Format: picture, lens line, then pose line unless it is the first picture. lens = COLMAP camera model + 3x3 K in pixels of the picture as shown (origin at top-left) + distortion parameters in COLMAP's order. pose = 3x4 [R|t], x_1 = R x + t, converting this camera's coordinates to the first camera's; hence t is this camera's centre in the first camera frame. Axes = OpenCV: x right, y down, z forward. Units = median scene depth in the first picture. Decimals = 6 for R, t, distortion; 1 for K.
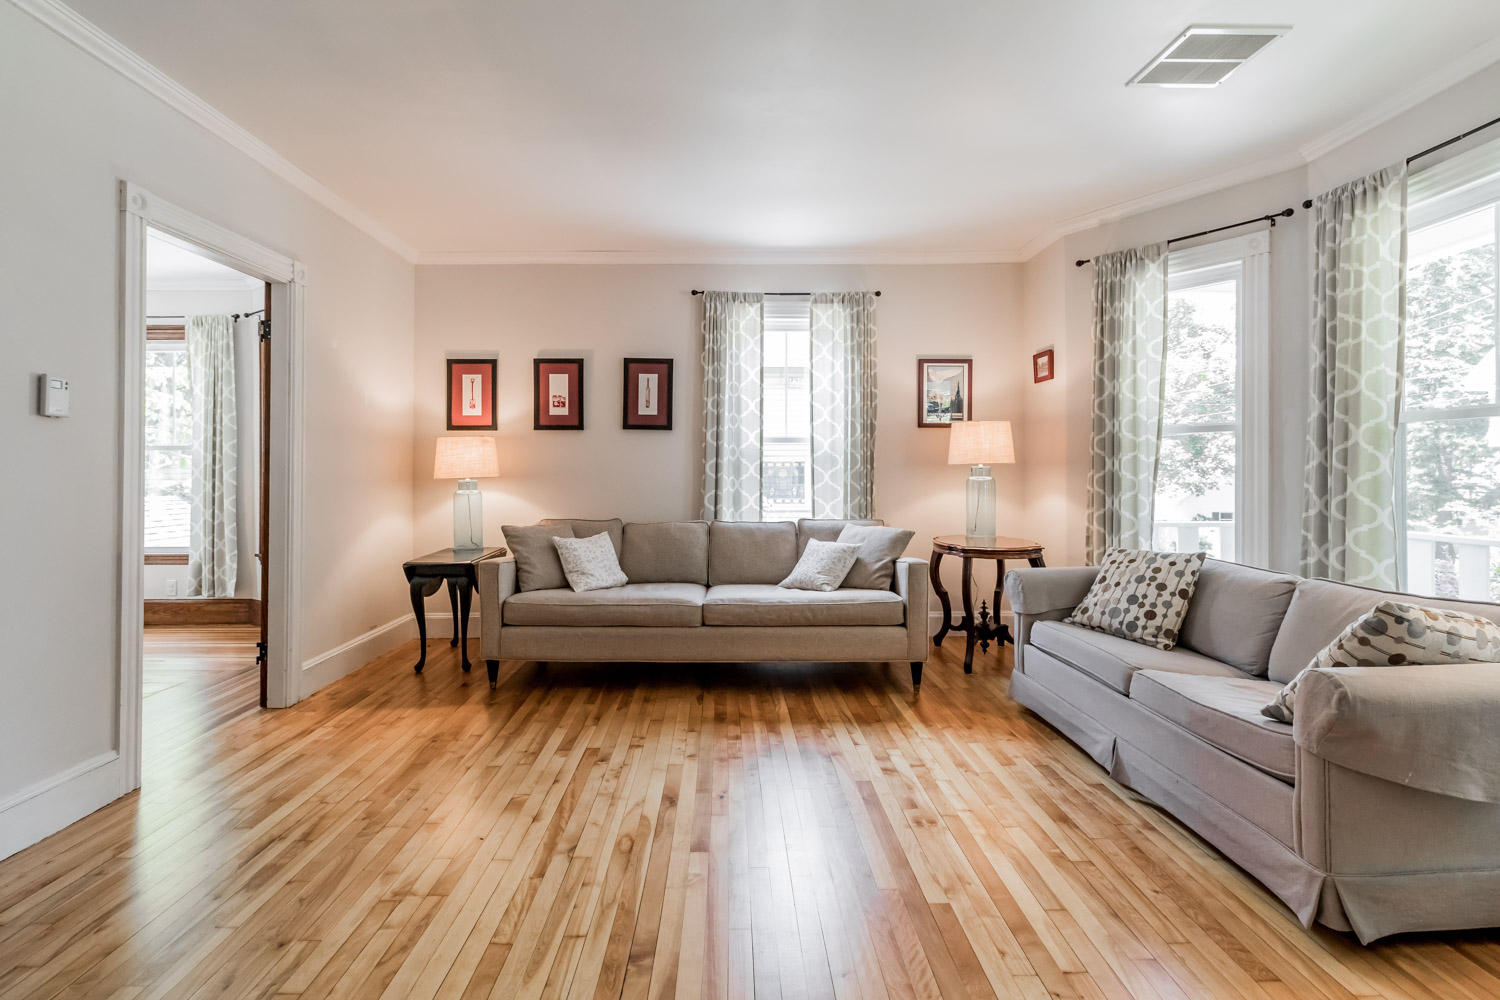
lens RADIAL K [[693.1, 0, 740.3], [0, 693.1, 472.1], [0, 0, 1]] dist [-0.001071, 0.001204]
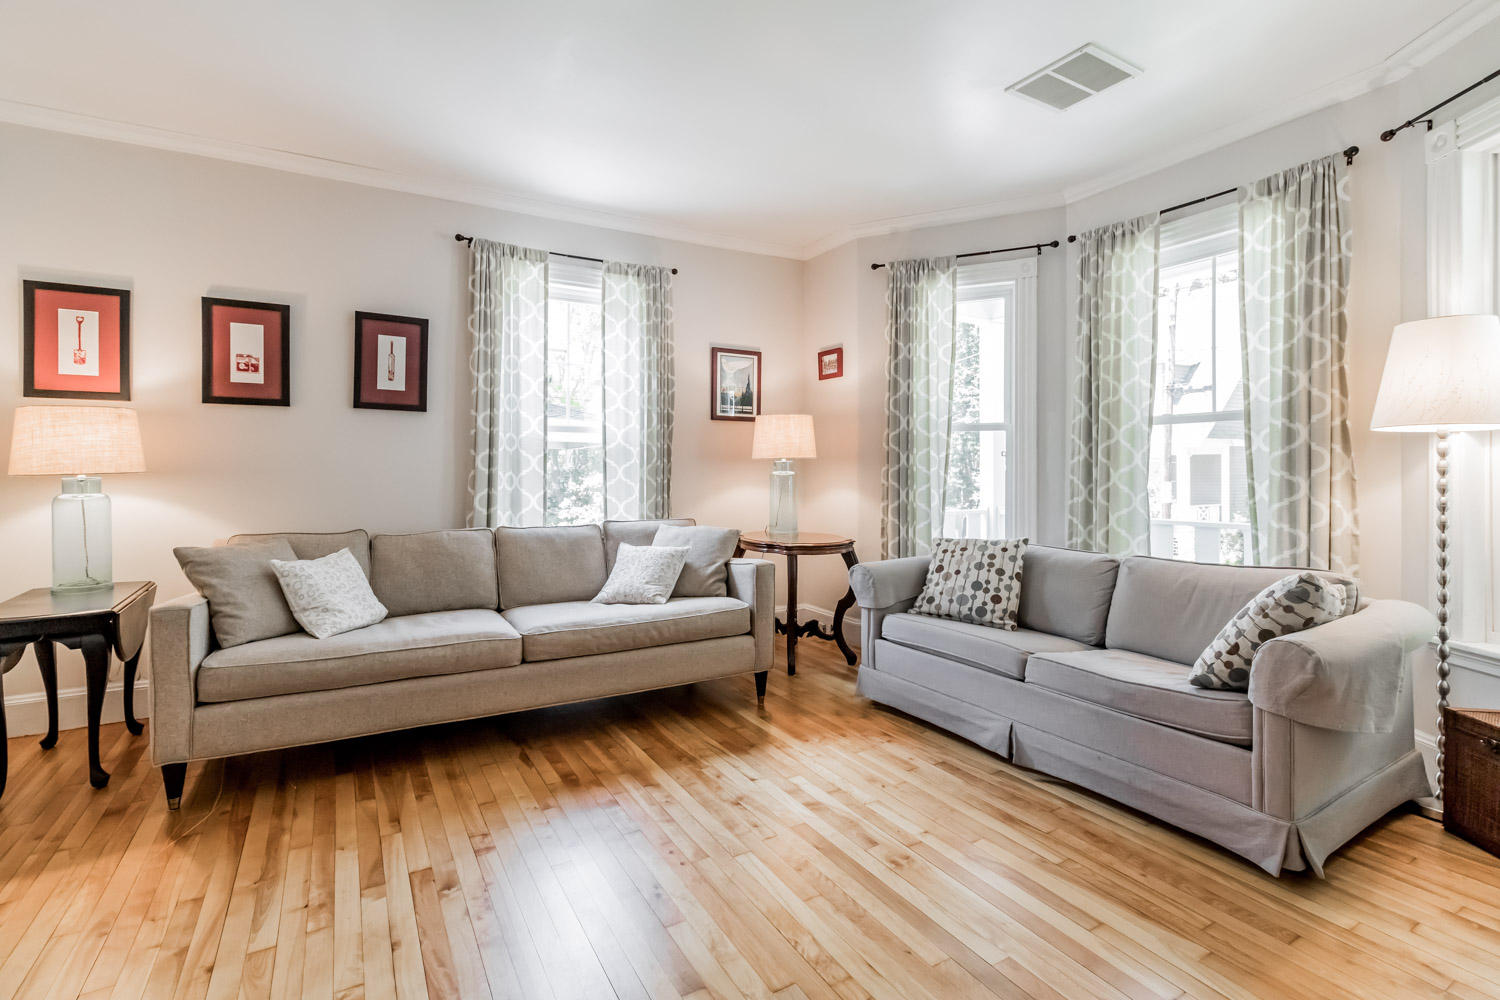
lens RADIAL K [[693.1, 0, 756.4], [0, 693.1, 473.2], [0, 0, 1]] dist [-0.001071, 0.001204]
pose [[0.876996, -0.002171, 0.480493, -0.185918], [0.000802, 0.999995, 0.003056, 0.007090], [-0.480498, -0.002295, 0.876993, 0.187600]]
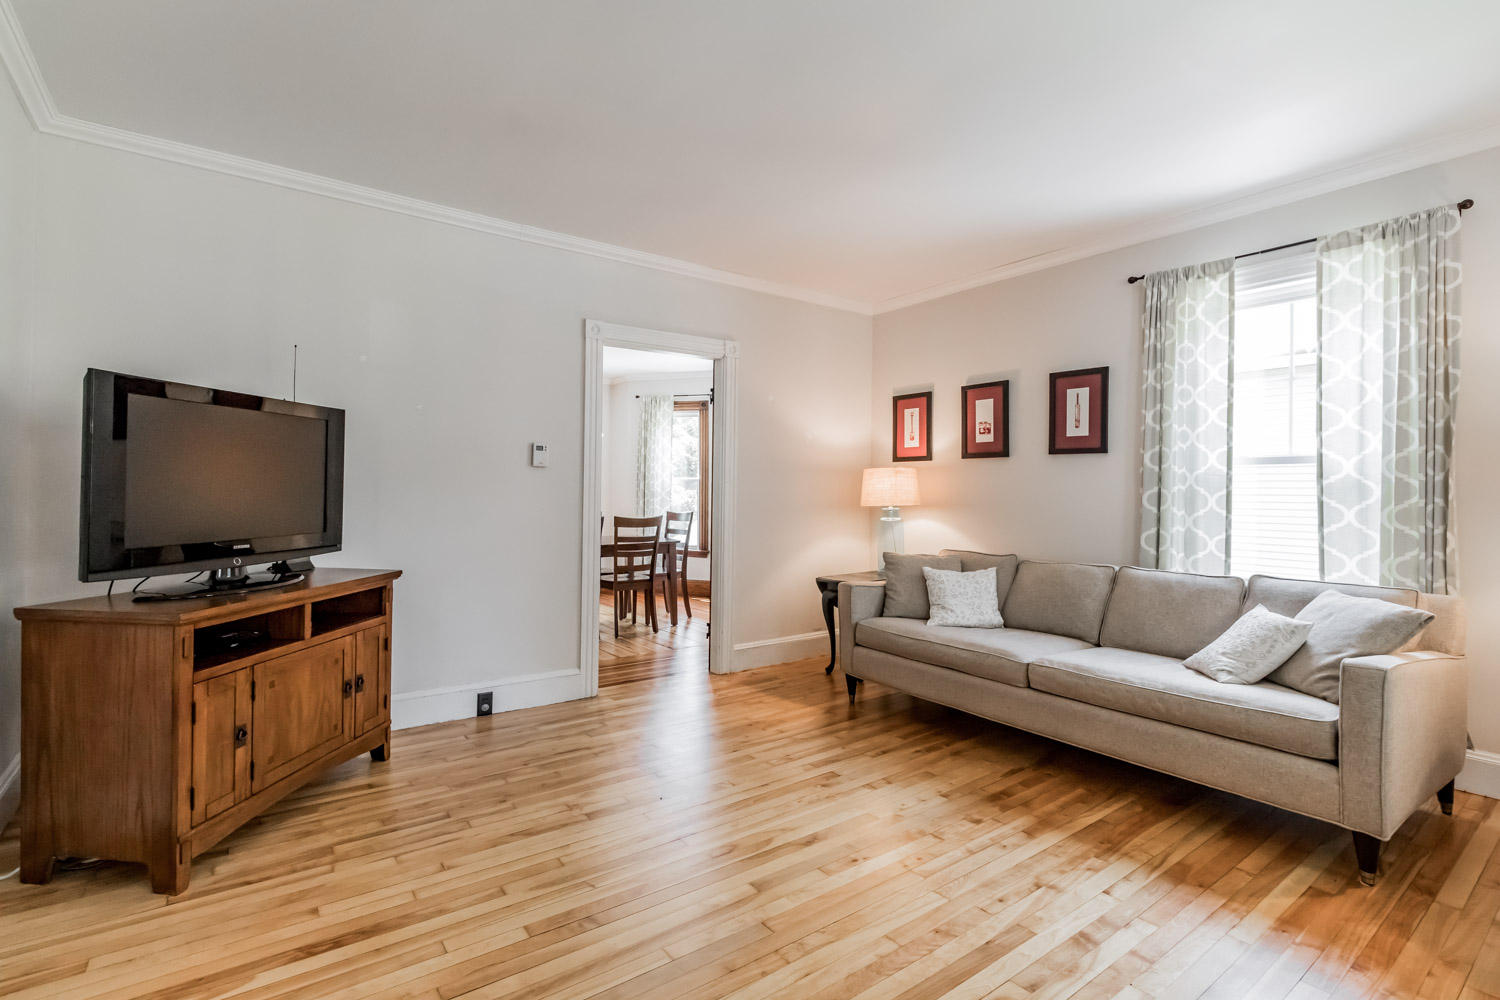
lens RADIAL K [[693.1, 0, 754.5], [0, 693.1, 496.1], [0, 0, 1]] dist [-0.001071, 0.001204]
pose [[0.594784, 0.008214, -0.803844, 0.399525], [-0.010036, 0.999946, 0.002792, -0.009356], [0.803823, 0.006406, 0.594834, 0.219272]]
